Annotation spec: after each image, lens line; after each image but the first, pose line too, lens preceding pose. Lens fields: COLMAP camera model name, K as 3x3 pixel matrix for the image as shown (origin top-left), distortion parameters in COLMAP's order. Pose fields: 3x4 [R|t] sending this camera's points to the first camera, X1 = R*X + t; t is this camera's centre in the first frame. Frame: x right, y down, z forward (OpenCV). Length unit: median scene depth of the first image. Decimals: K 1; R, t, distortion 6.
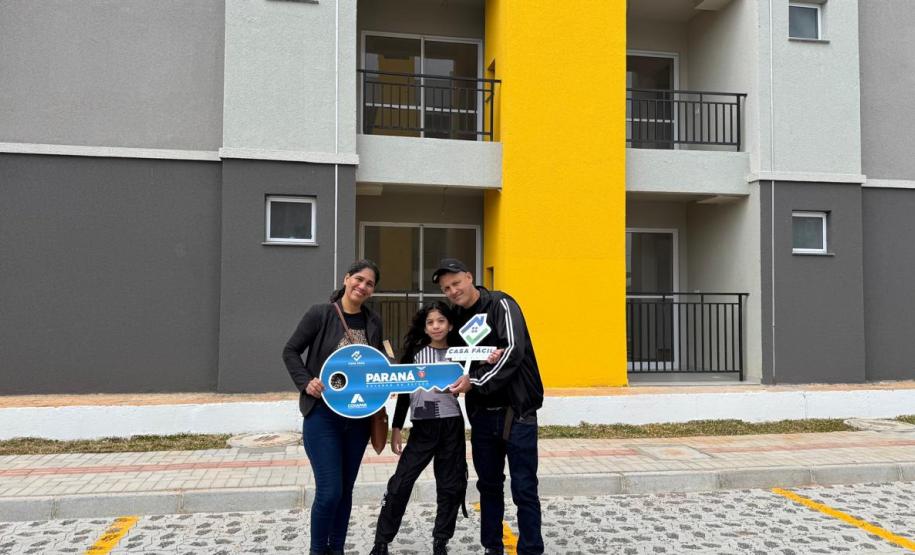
lens RADIAL K [[677.5, 0, 457.7], [0, 677.5, 284.4], [0, 0, 1]] dist [0.066179, -0.098764]
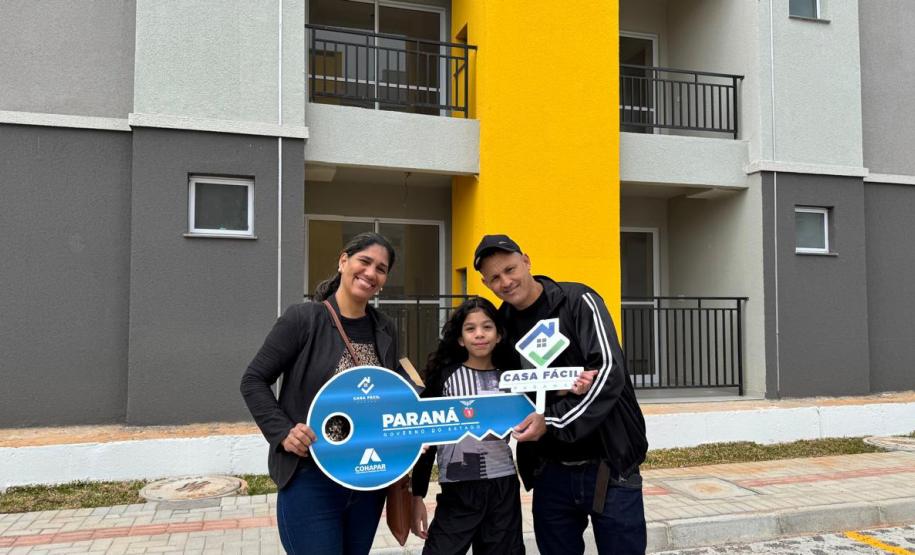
lens RADIAL K [[677.5, 0, 455.6], [0, 677.5, 293.4], [0, 0, 1]] dist [0.066179, -0.098764]
pose [[0.993789, -0.001723, 0.111265, -0.061286], [0.002090, 0.999993, -0.003186, 0.010890], [-0.111258, 0.003399, 0.993786, 0.171301]]
